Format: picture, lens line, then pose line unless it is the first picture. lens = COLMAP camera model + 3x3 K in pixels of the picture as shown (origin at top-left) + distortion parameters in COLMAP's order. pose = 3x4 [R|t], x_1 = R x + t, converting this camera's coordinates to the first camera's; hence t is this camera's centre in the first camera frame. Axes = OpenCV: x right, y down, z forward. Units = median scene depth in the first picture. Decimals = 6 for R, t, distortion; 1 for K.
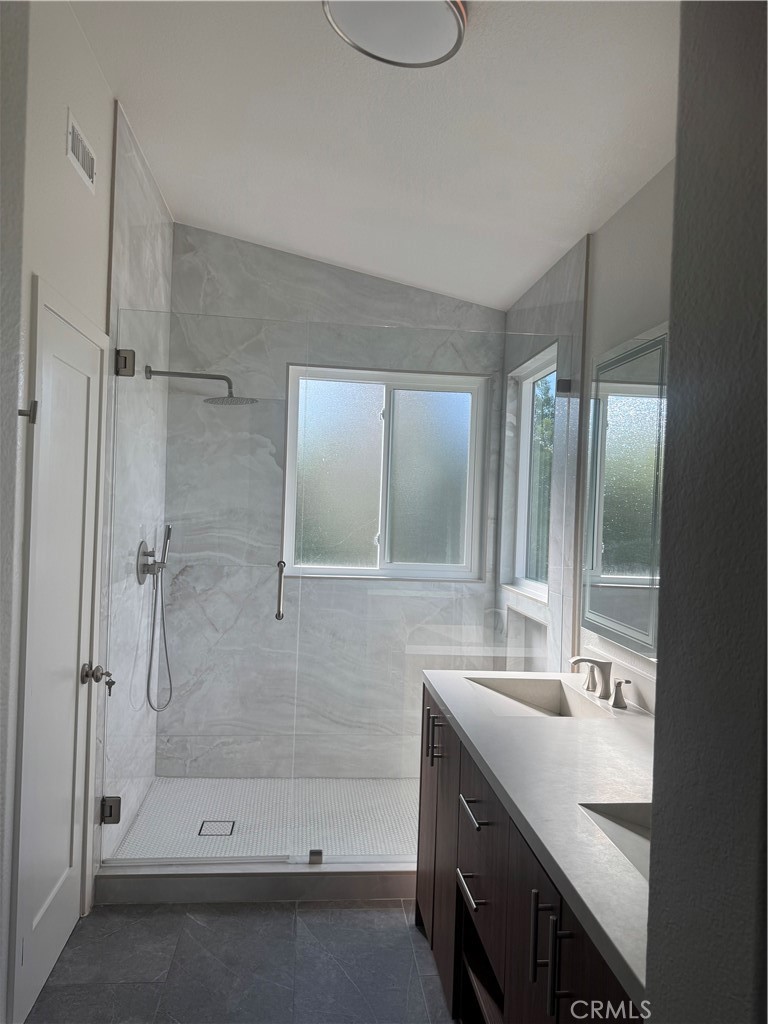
lens RADIAL K [[710.3, 0, 383.4], [0, 710.3, 511.0], [0, 0, 1]] dist [0.004864, -0.078667]
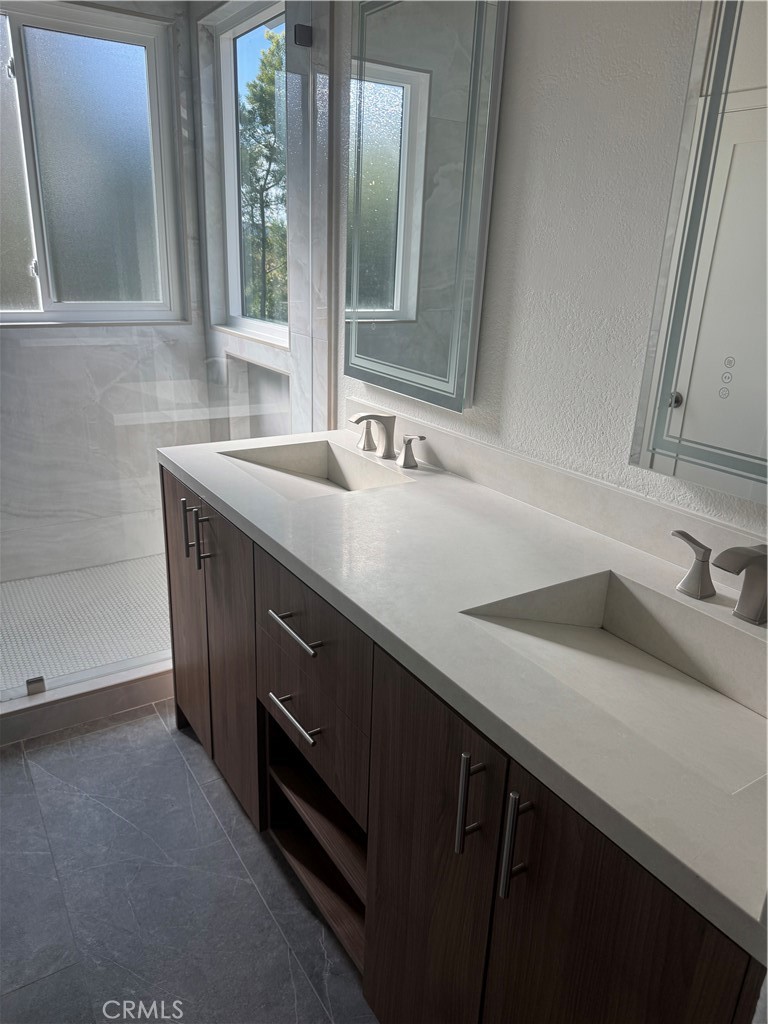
lens RADIAL K [[713.4, 0, 386.6], [0, 713.4, 526.5], [0, 0, 1]] dist [0.000192, -0.012760]
pose [[0.888407, -0.163756, 0.428855, -0.056536], [-0.007851, 0.928654, 0.370865, 0.015667], [-0.458989, -0.332846, 0.823737, 0.201008]]
